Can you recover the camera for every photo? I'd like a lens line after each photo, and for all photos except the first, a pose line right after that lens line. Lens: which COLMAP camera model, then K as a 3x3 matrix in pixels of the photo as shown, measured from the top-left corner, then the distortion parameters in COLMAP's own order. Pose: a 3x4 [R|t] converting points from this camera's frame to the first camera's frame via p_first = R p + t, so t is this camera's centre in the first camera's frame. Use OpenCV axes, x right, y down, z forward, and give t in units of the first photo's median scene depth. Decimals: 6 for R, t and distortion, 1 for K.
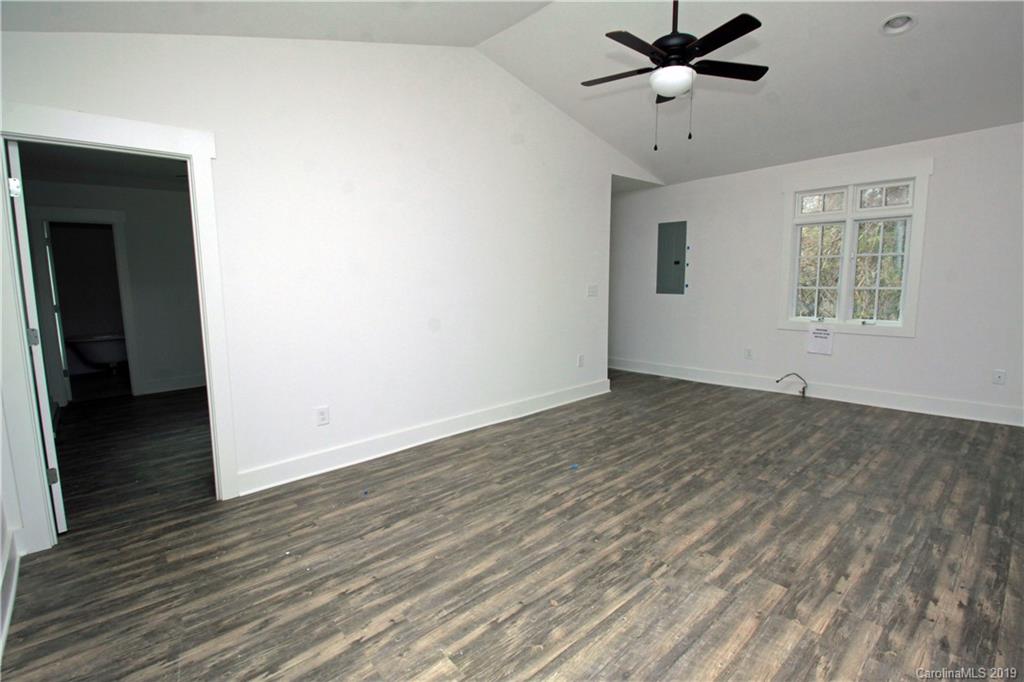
lens RADIAL K [[494.6, 0, 512.0], [0, 494.6, 341.0], [0, 0, 1]] dist [-0.013342, -0.000862]
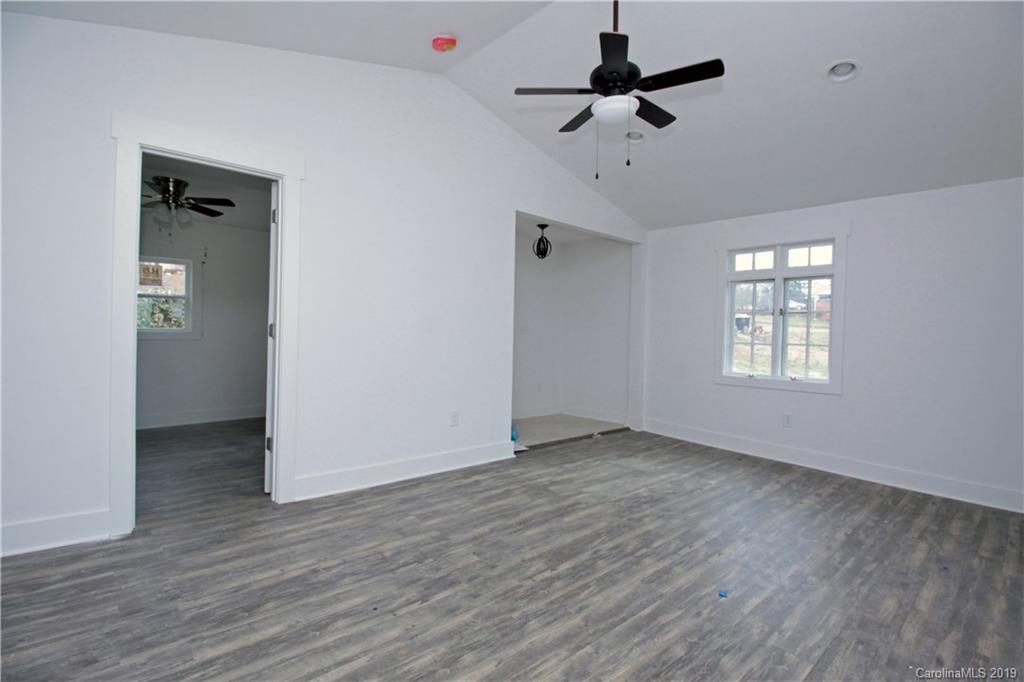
lens RADIAL K [[494.6, 0, 512.0], [0, 494.6, 341.0], [0, 0, 1]] dist [-0.013342, -0.000862]
pose [[-0.999851, -0.015787, -0.006977, 0.510019], [-0.016676, 0.987842, 0.154562, -0.217844], [0.004452, 0.154655, -0.987958, 1.941685]]
